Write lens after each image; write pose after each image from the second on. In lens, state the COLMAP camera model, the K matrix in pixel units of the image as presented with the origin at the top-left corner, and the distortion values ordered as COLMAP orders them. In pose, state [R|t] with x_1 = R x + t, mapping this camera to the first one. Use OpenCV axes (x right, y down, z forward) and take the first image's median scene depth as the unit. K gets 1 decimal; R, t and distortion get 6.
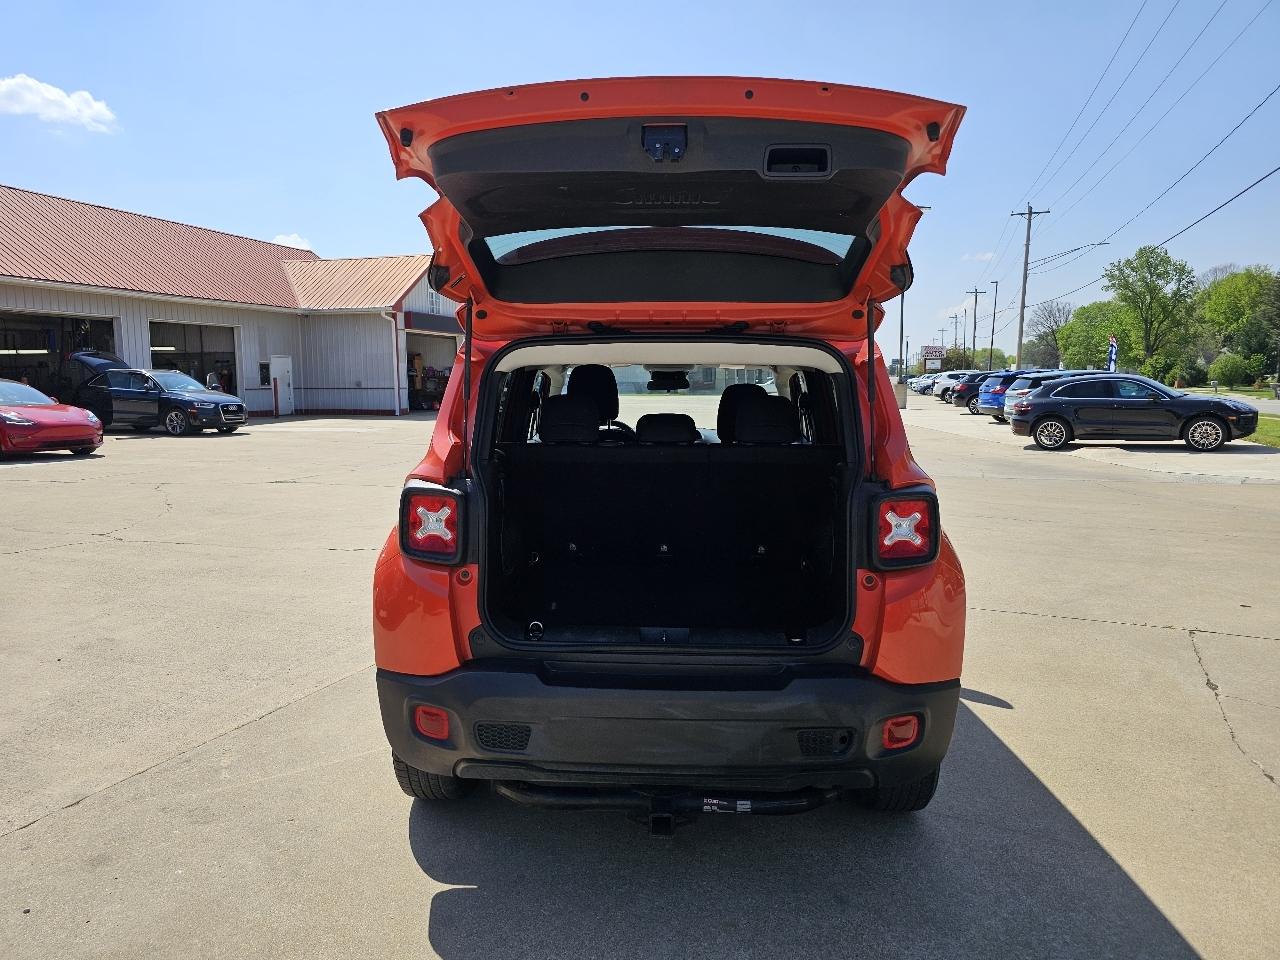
lens RADIAL K [[861.8, 0, 635.9], [0, 861.8, 476.0], [0, 0, 1]] dist [0.044982, -0.038336]
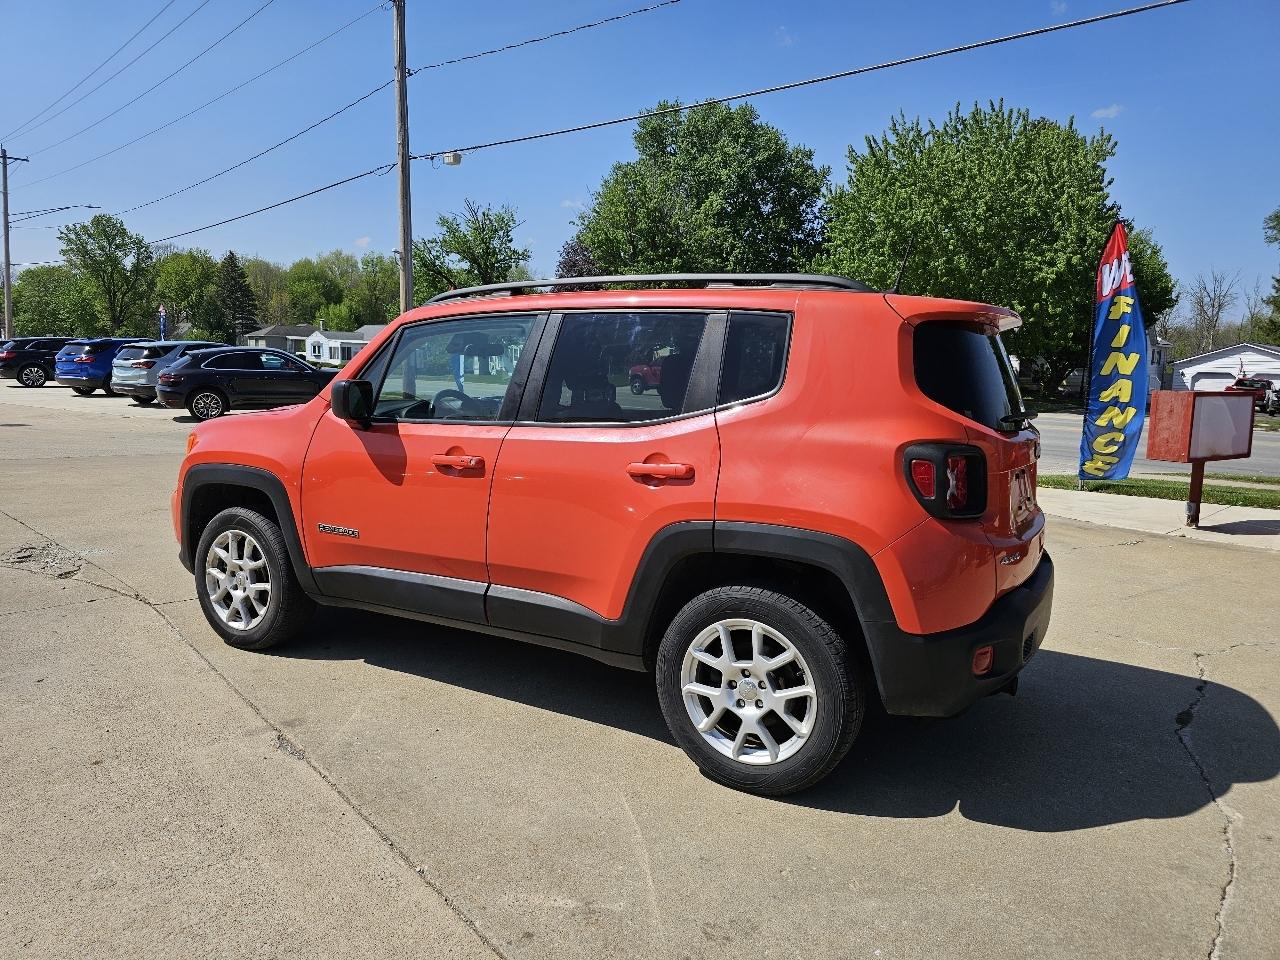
lens RADIAL K [[861.8, 0, 629.6], [0, 861.8, 474.0], [0, 0, 1]] dist [0.044982, -0.038336]
pose [[0.470837, -0.098485, 0.876706, -0.171165], [0.072022, 0.994723, 0.073063, -0.007771], [-0.879276, 0.028741, 0.475445, 0.106766]]
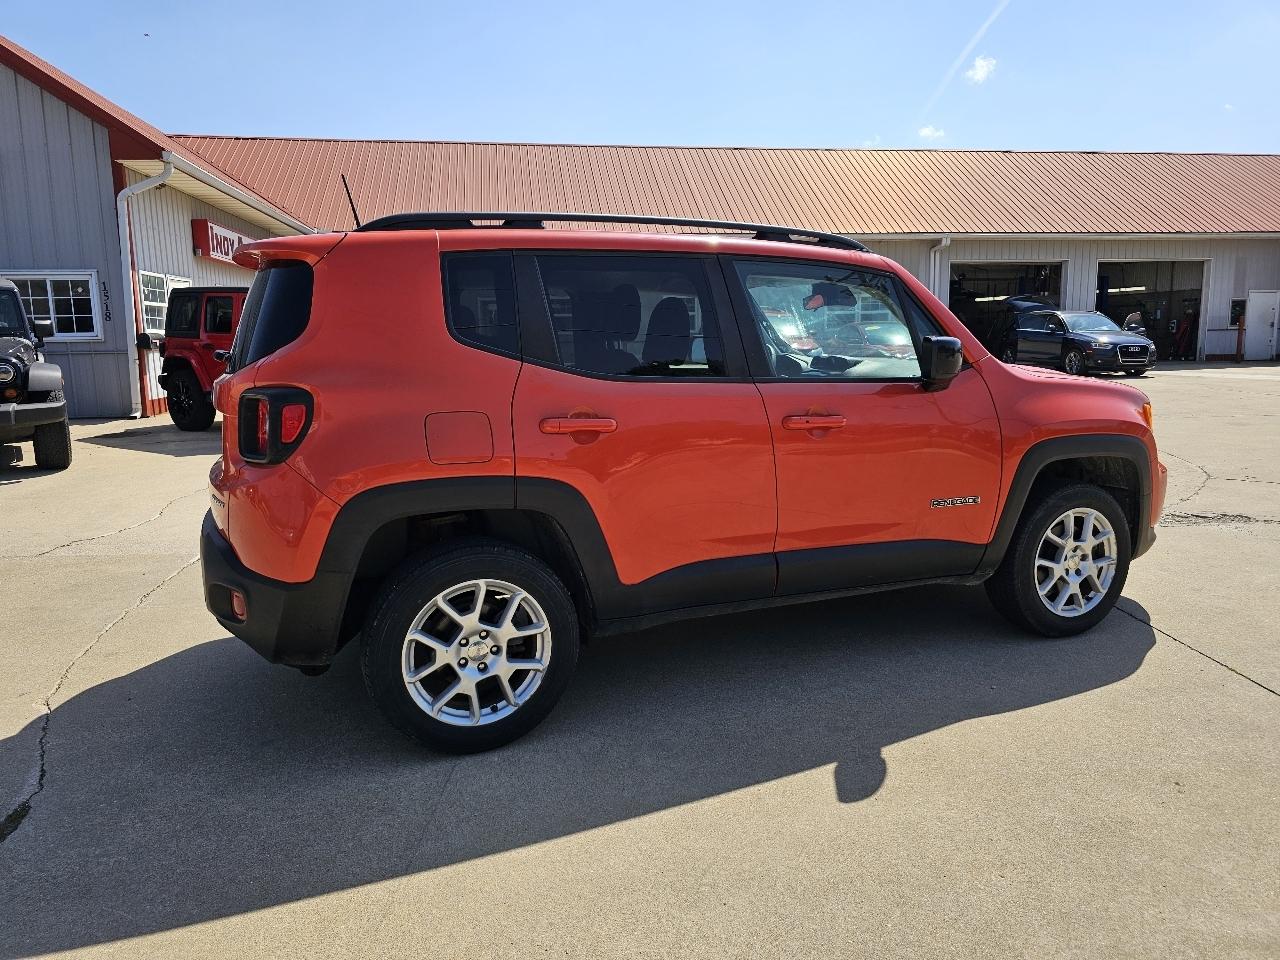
lens RADIAL K [[861.8, 0, 631.8], [0, 861.8, 466.7], [0, 0, 1]] dist [0.044982, -0.038336]
pose [[0.427345, 0.134563, -0.894018, 0.180066], [-0.088786, 0.990328, 0.106619, -0.005148], [0.899718, 0.033813, 0.435159, 0.116637]]
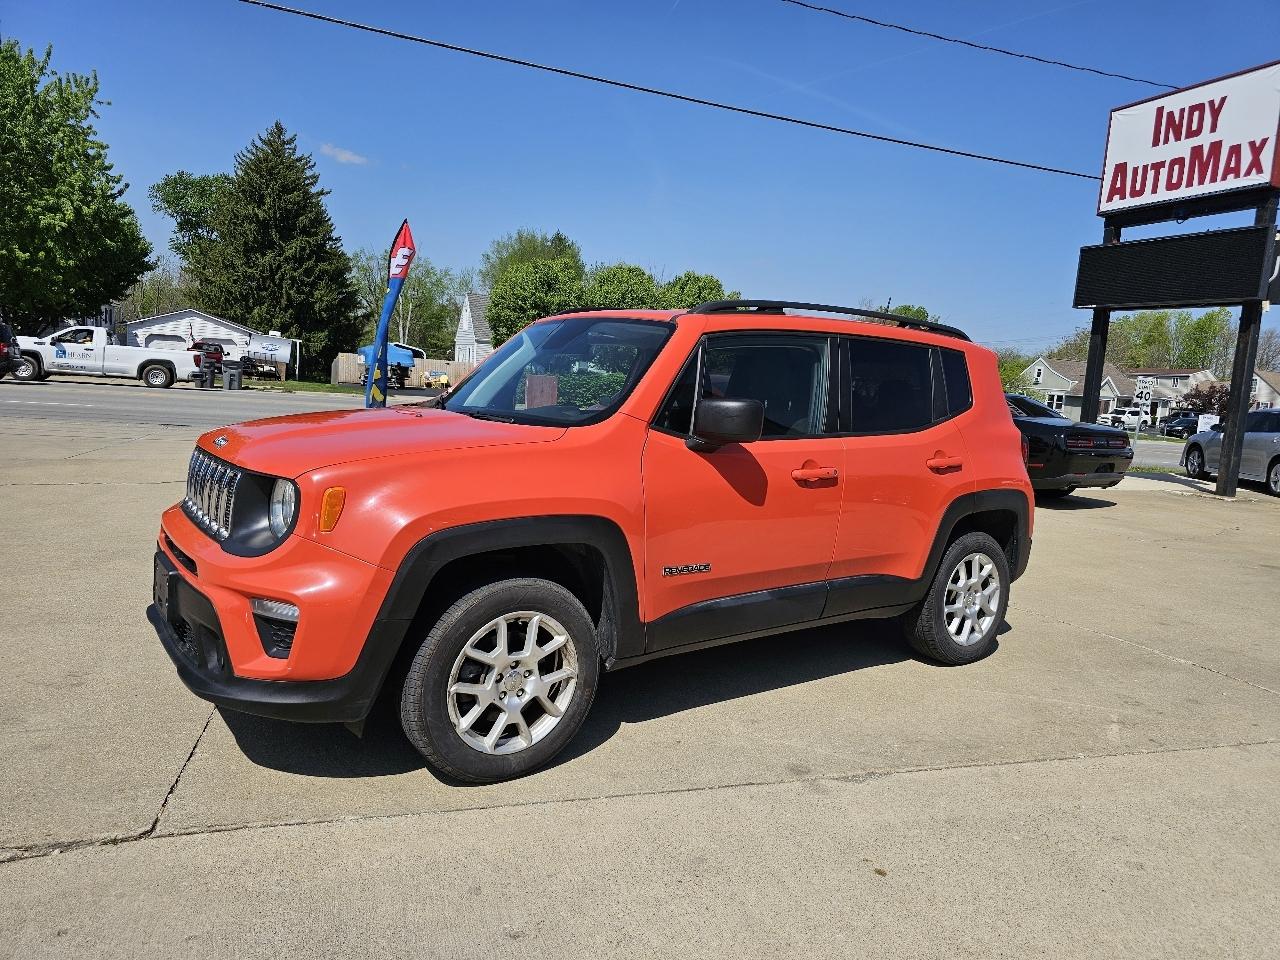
lens RADIAL K [[861.8, 0, 650.4], [0, 861.8, 485.1], [0, 0, 1]] dist [0.044982, -0.038336]
pose [[-0.624278, -0.139913, 0.768571, -0.155550], [0.020715, 0.980520, 0.195323, -0.034199], [-0.780928, 0.137857, -0.609219, 0.356126]]
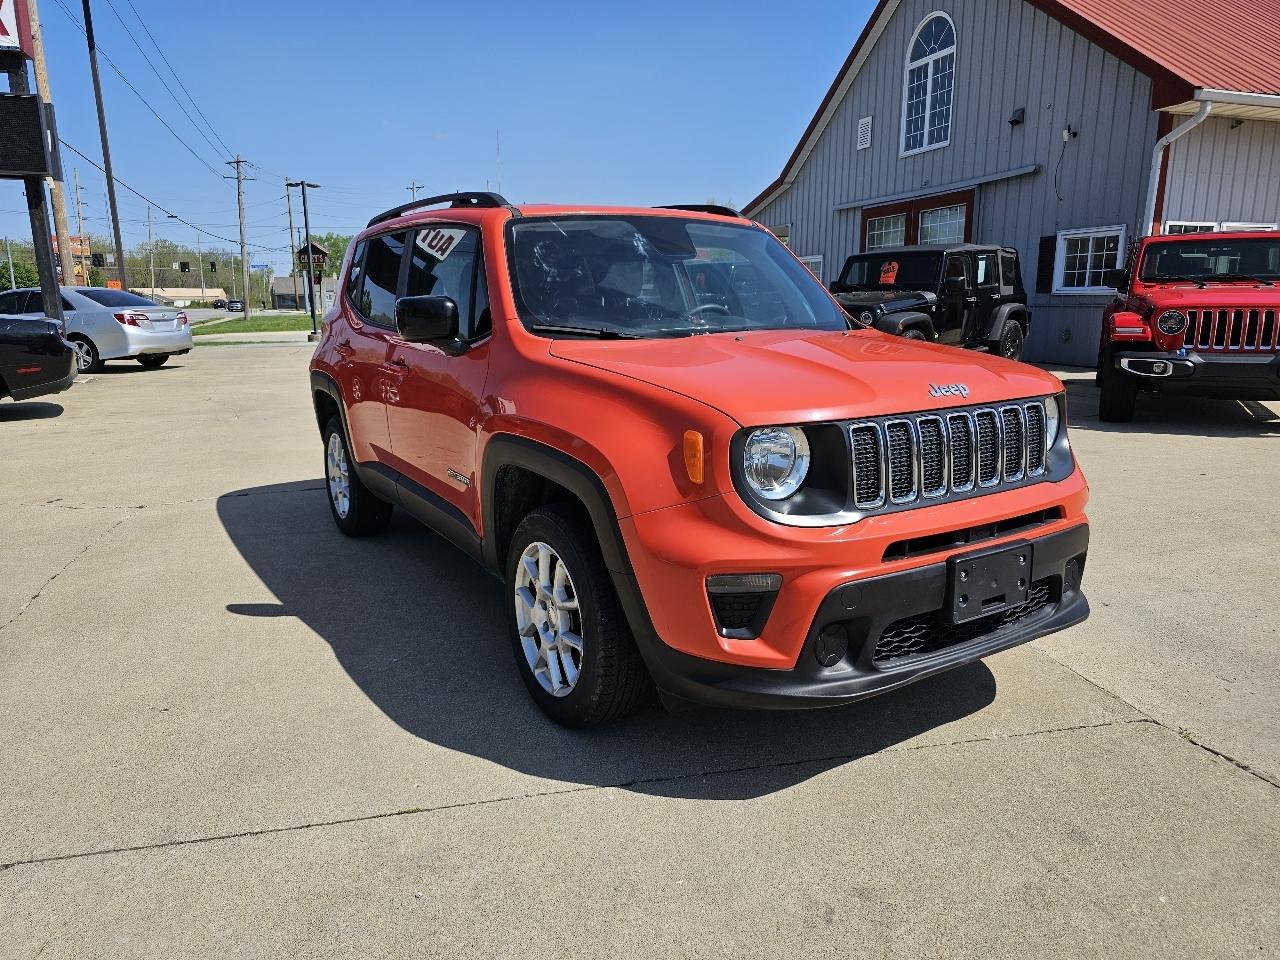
lens RADIAL K [[861.8, 0, 639.6], [0, 861.8, 490.0], [0, 0, 1]] dist [0.044982, -0.038336]
pose [[-0.823624, 0.127992, -0.552505, 0.114932], [-0.057205, 0.950484, 0.305462, -0.034021], [0.564244, 0.283192, -0.775520, 0.393171]]
